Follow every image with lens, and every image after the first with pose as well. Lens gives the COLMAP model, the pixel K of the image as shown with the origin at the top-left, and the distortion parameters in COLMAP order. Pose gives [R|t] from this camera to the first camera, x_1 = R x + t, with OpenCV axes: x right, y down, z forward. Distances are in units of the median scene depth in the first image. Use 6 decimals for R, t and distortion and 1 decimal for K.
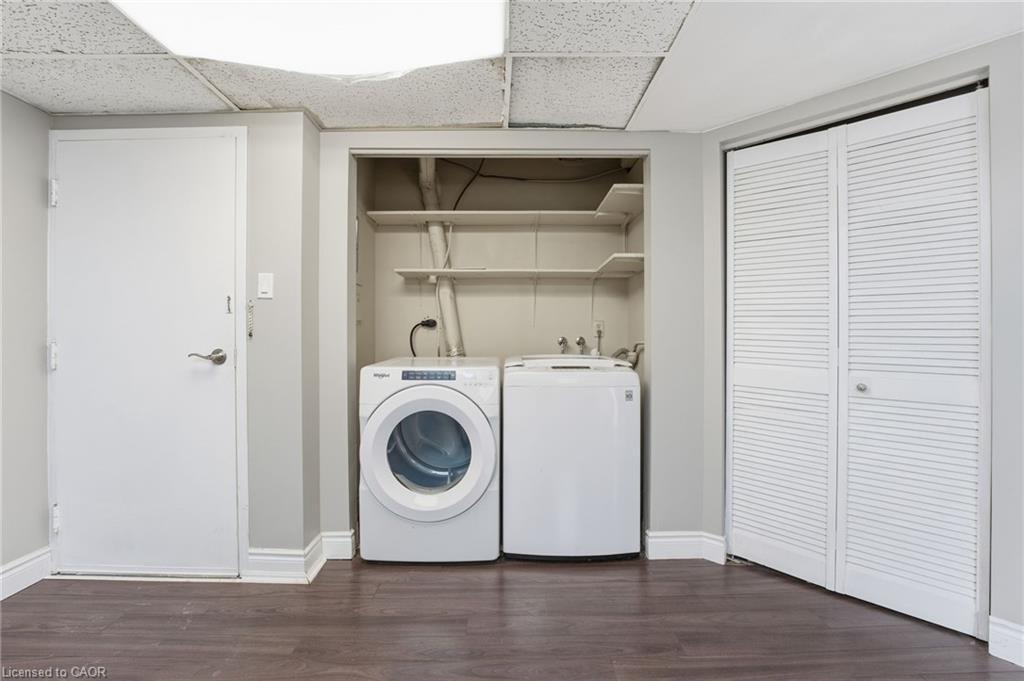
lens RADIAL K [[439.4, 0, 510.4], [0, 439.4, 334.9], [0, 0, 1]] dist [-0.031875, 0.009573]
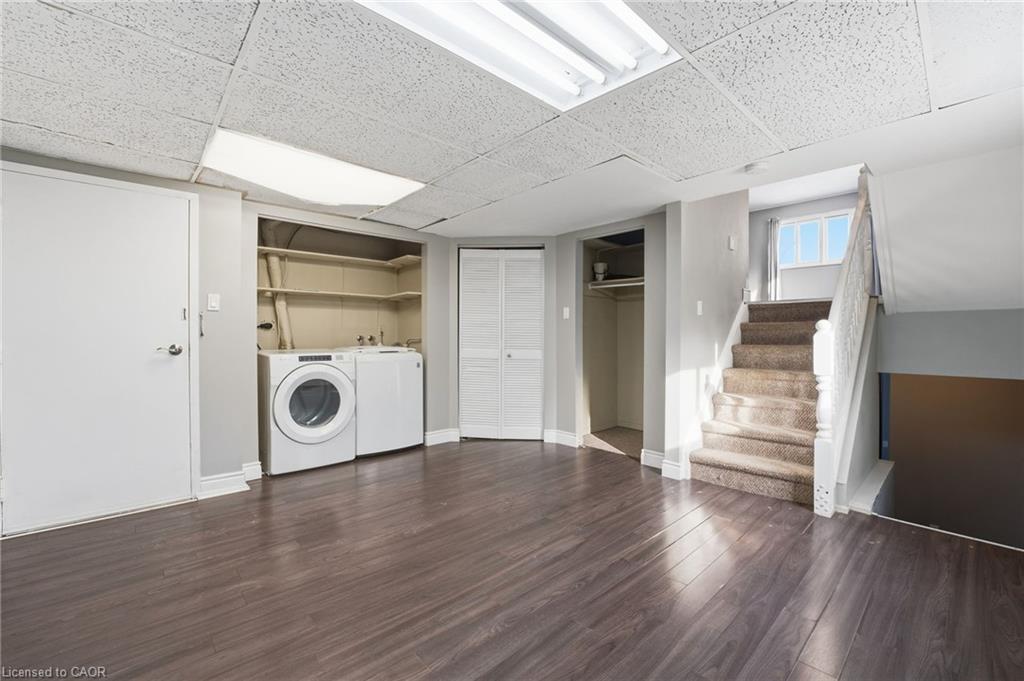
lens RADIAL K [[437.1, 0, 512.0], [0, 437.1, 340.5], [0, 0, 1]] dist [-0.030929, 0.000216]
pose [[0.740544, -0.009356, 0.671943, -0.747765], [-0.002417, 0.999860, 0.016585, -0.006779], [-0.672004, -0.013906, 0.740417, -0.756155]]
